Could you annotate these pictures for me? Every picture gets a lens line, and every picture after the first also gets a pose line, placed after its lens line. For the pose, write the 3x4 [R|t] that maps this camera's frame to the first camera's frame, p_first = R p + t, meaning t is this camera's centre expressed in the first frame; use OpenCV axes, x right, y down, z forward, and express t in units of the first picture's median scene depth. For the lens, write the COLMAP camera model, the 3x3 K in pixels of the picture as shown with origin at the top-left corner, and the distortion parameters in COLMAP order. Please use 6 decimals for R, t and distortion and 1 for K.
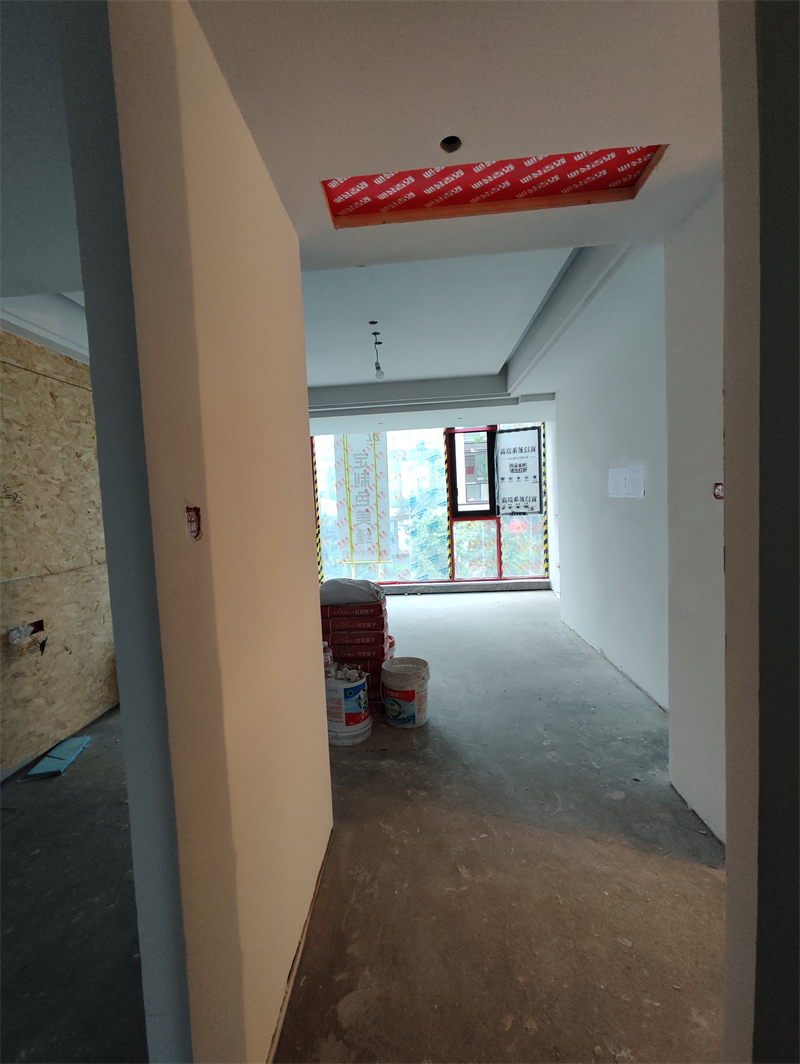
lens RADIAL K [[485.2, 0, 382.8], [0, 485.2, 535.2], [0, 0, 1]] dist [-0.001143, 0.004948]
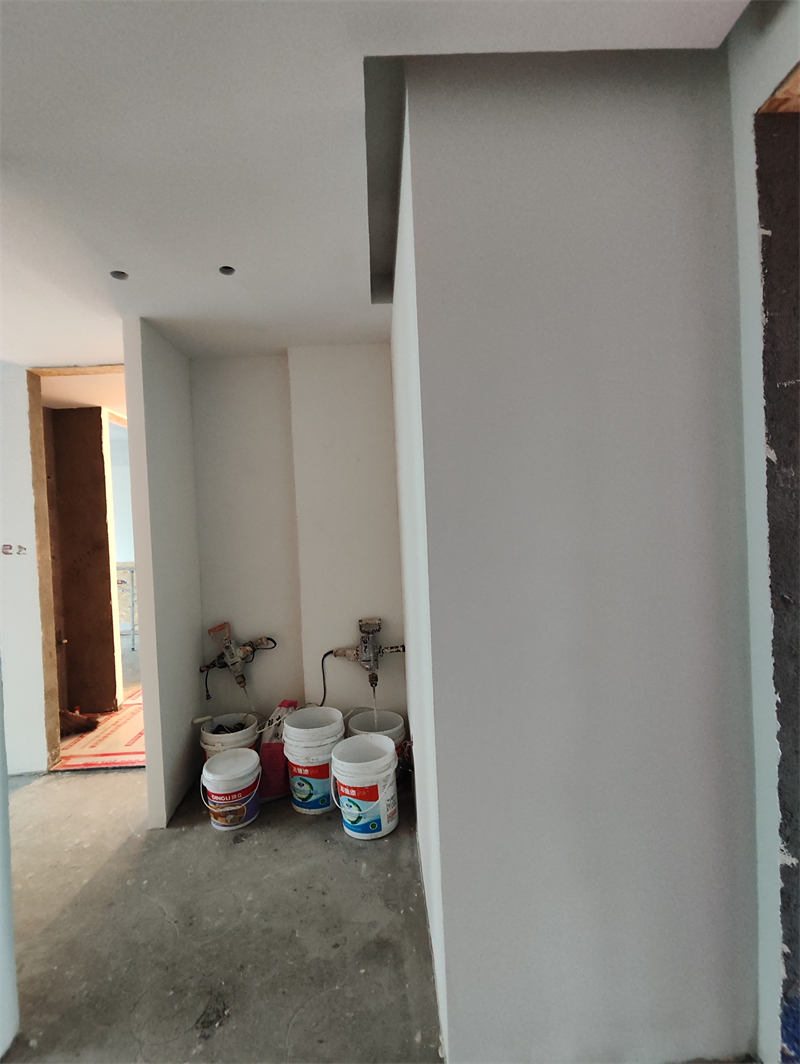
lens RADIAL K [[485.2, 0, 382.8], [0, 485.2, 535.2], [0, 0, 1]] dist [-0.001143, 0.004948]
pose [[-0.082486, 0.034875, 0.995982, -0.260037], [0.115393, 0.993000, -0.025213, 0.011502], [-0.989889, 0.112849, -0.085933, -0.025126]]
